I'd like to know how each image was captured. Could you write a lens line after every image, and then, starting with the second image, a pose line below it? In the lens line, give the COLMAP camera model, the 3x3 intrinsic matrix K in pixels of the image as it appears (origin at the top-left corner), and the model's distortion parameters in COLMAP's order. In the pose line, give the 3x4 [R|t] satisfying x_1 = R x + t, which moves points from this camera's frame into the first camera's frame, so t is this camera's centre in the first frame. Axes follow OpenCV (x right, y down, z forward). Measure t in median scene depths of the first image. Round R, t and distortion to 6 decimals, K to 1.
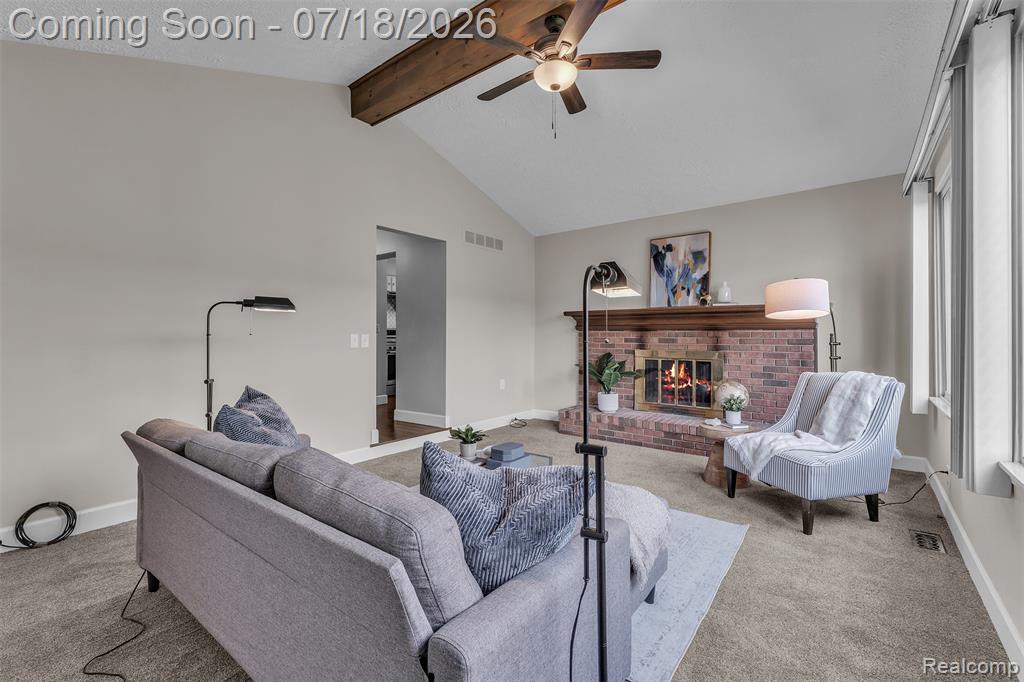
lens RADIAL K [[437.4, 0, 514.8], [0, 437.4, 335.7], [0, 0, 1]] dist [0.007331, -0.000758]
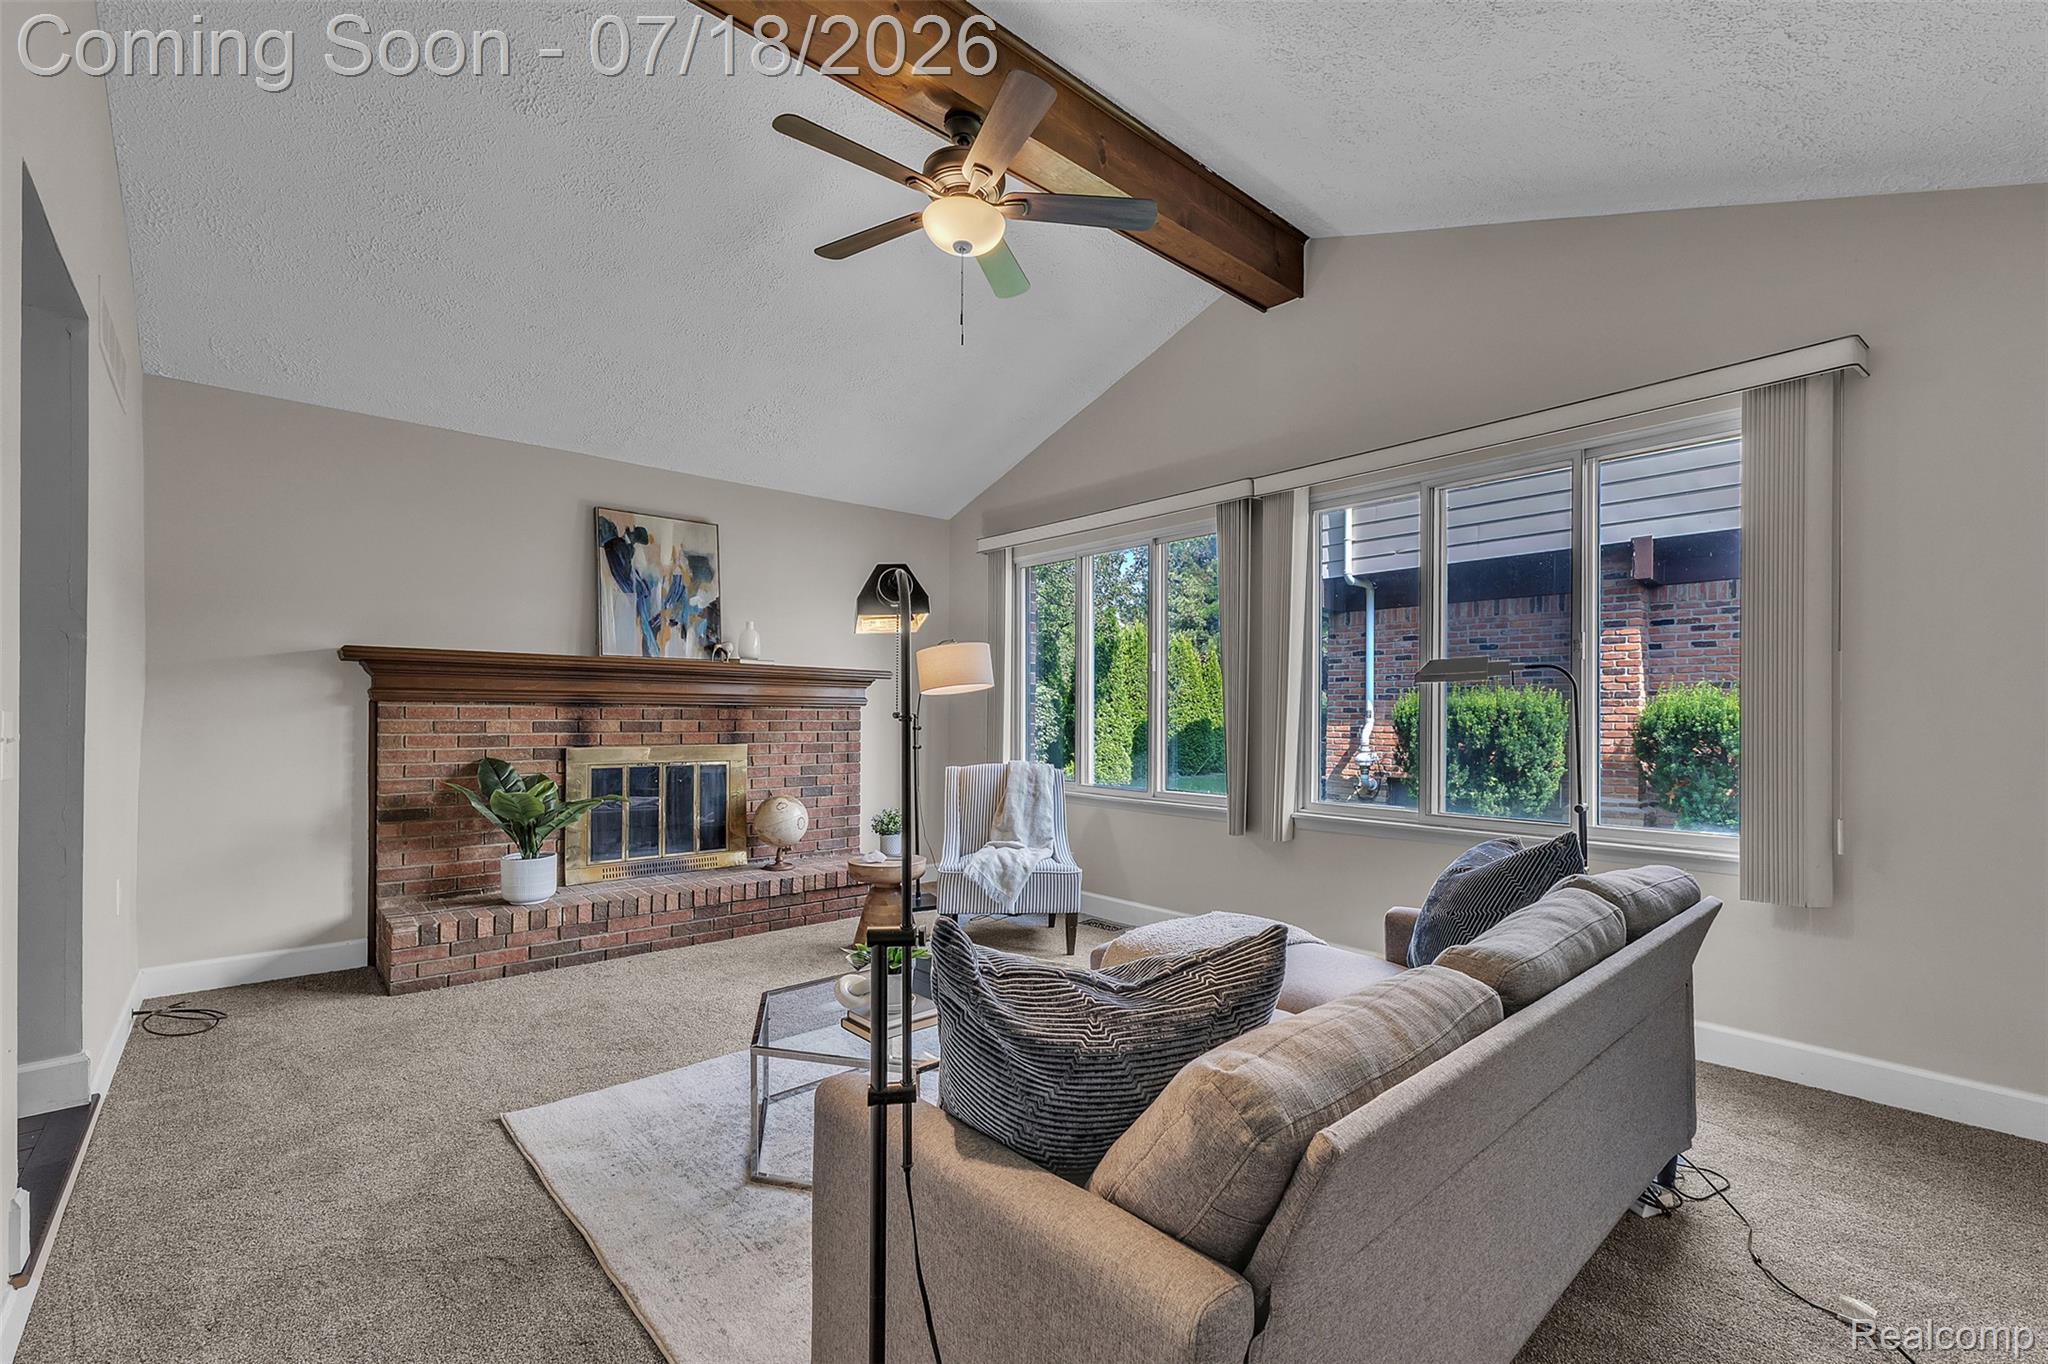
lens RADIAL K [[874.7, 0, 1010.3], [0, 874.7, 720.1], [0, 0, 1]] dist [0.007331, -0.000758]
pose [[0.210910, -0.004752, 0.977494, -0.521597], [-0.003770, 0.999977, 0.005675, -0.002984], [-0.977498, -0.004882, 0.210887, 0.405353]]
